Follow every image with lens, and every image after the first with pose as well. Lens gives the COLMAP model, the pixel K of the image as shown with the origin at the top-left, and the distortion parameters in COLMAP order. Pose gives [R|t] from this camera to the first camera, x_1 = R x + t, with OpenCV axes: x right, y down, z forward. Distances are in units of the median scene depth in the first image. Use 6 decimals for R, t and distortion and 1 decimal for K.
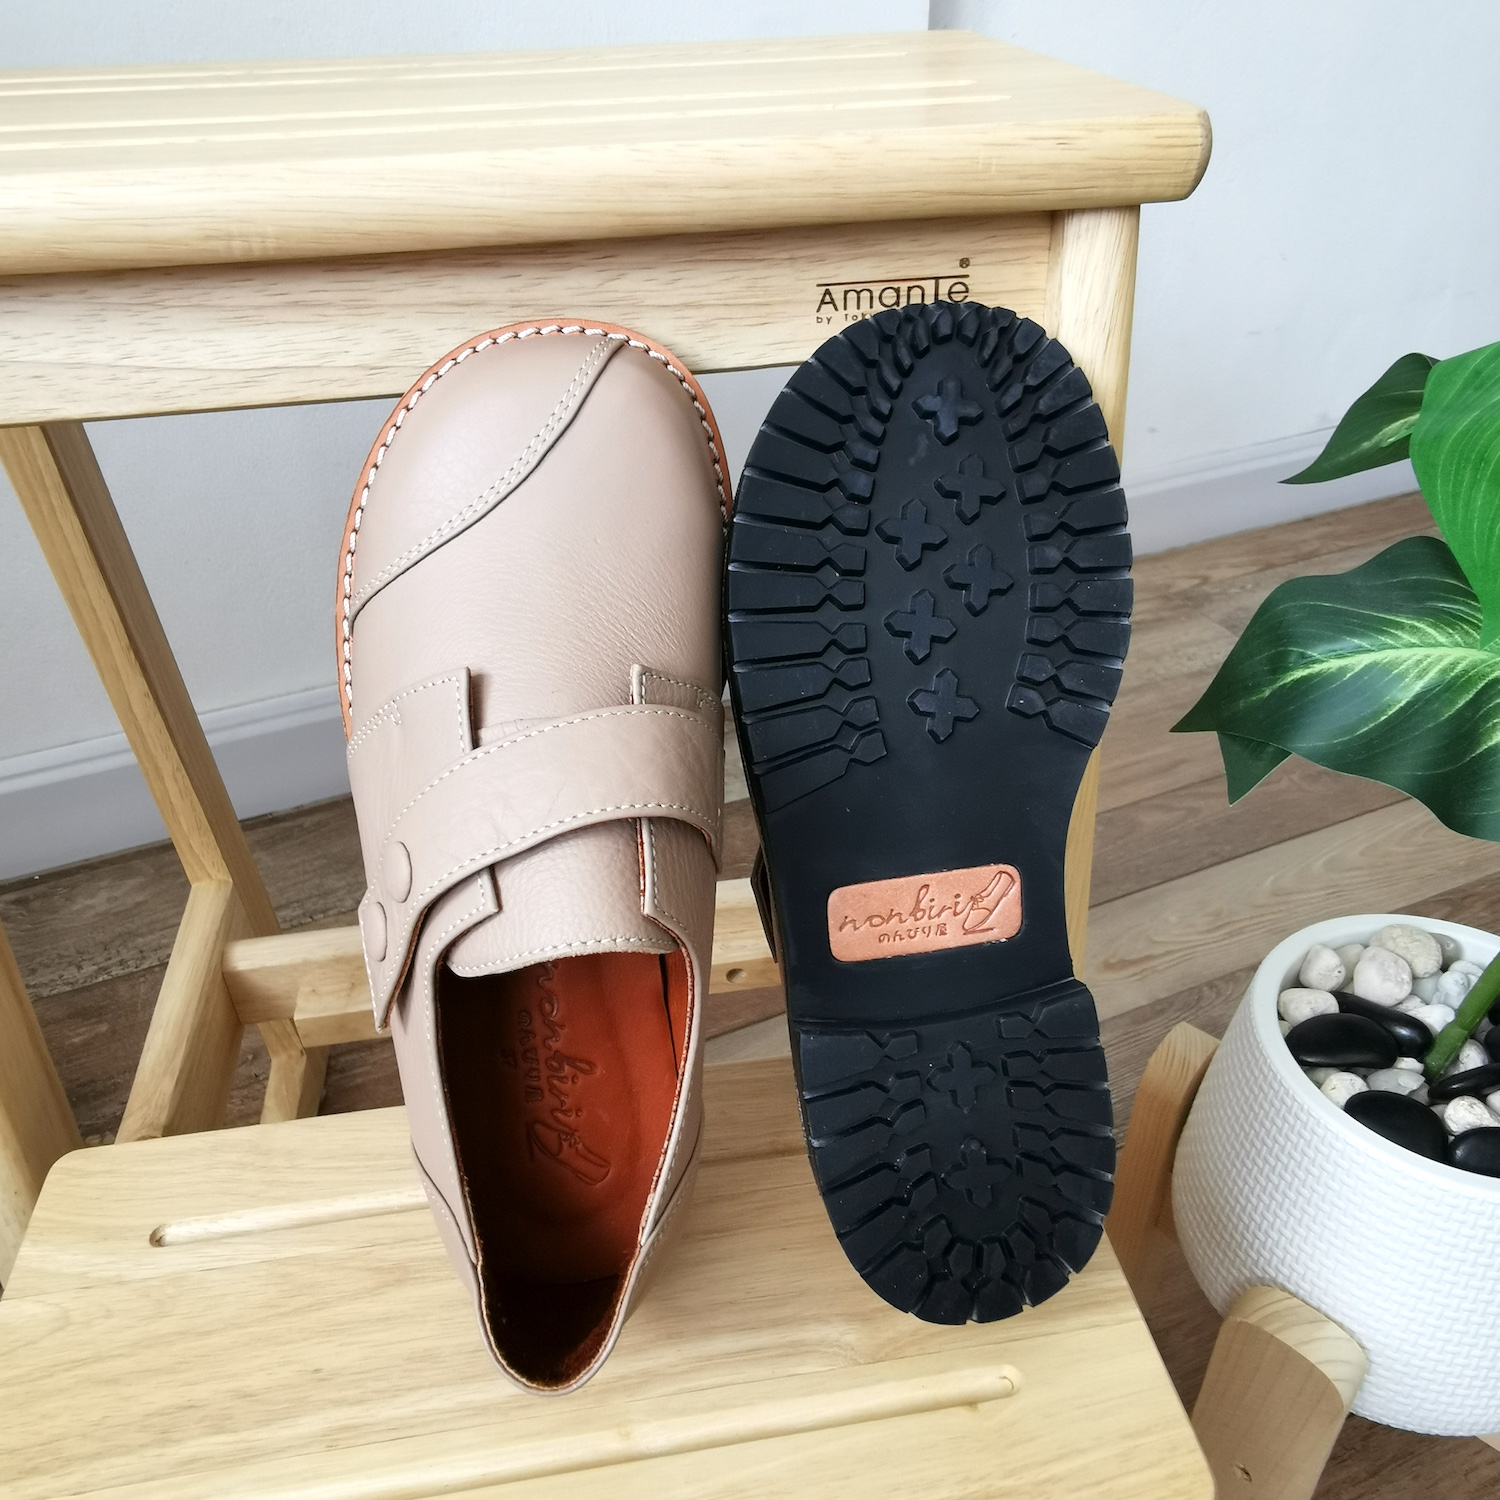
lens RADIAL K [[1255.9, 0, 750.0], [0, 1255.9, 750.0], [0, 0, 1]] dist [-0.009170, 0.018435]
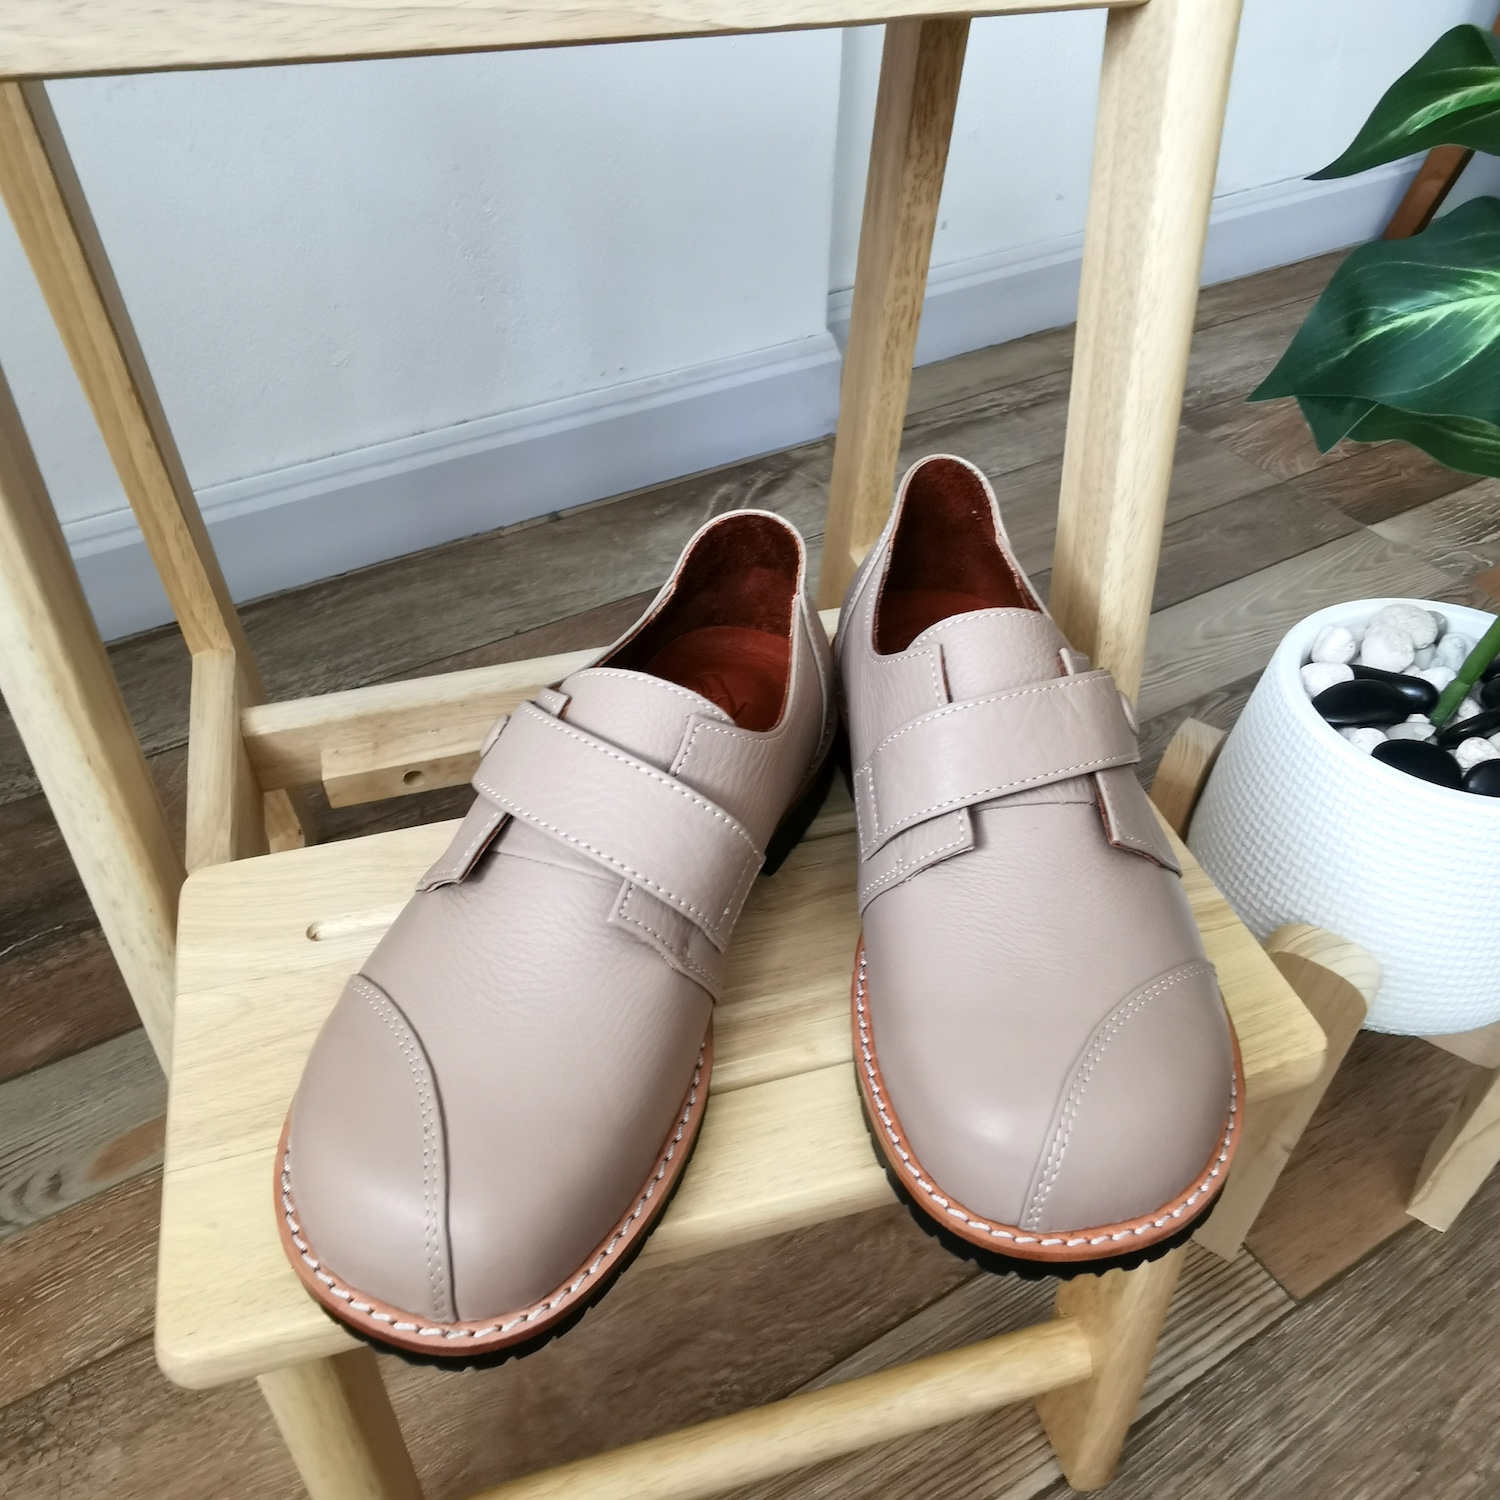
lens RADIAL K [[1262.5, 0, 751.9], [0, 1262.5, 747.3], [0, 0, 1]] dist [-0.028189, 0.050914]
pose [[0.992102, -0.061240, 0.109473, -0.245189], [0.045995, 0.989540, 0.136729, 0.125772], [-0.116701, -0.130614, 0.984541, -0.044007]]
